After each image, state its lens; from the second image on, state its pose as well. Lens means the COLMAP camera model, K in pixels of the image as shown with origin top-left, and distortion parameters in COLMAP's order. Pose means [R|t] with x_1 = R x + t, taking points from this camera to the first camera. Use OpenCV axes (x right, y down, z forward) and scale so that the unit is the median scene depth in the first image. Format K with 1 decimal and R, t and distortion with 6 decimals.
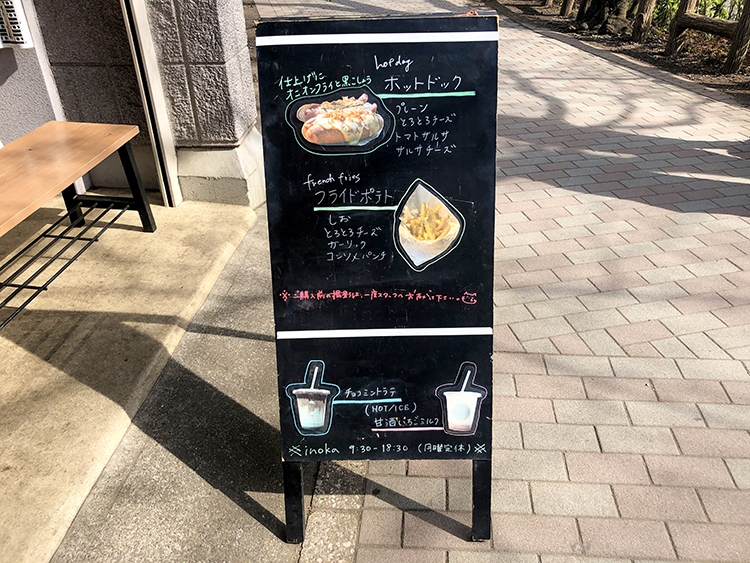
lens RADIAL K [[657.9, 0, 375.0], [0, 657.9, 281.5], [0, 0, 1]] dist [0.007812, -0.004351]
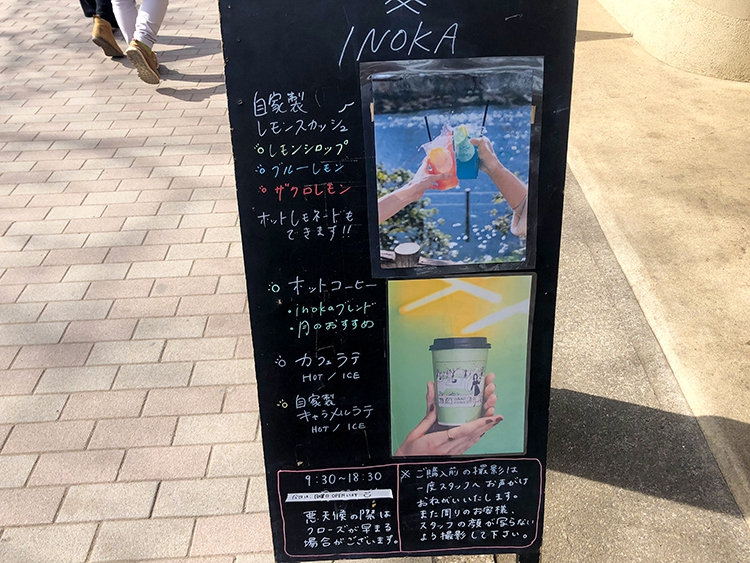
lens RADIAL K [[657.9, 0, 375.0], [0, 657.9, 281.5], [0, 0, 1]] dist [0.007812, -0.004351]
pose [[-0.995238, 0.073807, -0.063671, 0.121208], [-0.032982, 0.359694, 0.932487, -0.799307], [0.091726, 0.930147, -0.355547, 1.333338]]
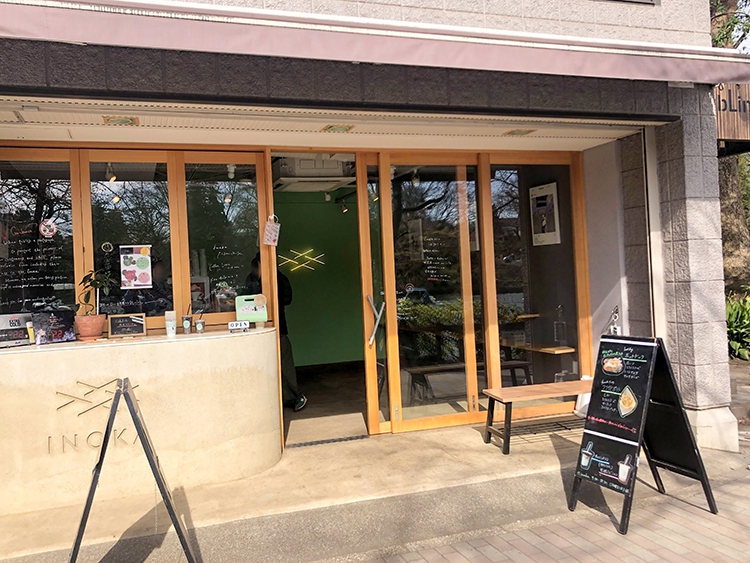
lens RADIAL K [[657.9, 0, 375.0], [0, 657.9, 281.5], [0, 0, 1]] dist [0.007812, -0.004351]
pose [[0.391906, -0.006121, -0.919985, 2.215977], [-0.436114, 0.879251, -0.191631, 0.469687], [0.810070, 0.476320, 0.341915, -1.109548]]
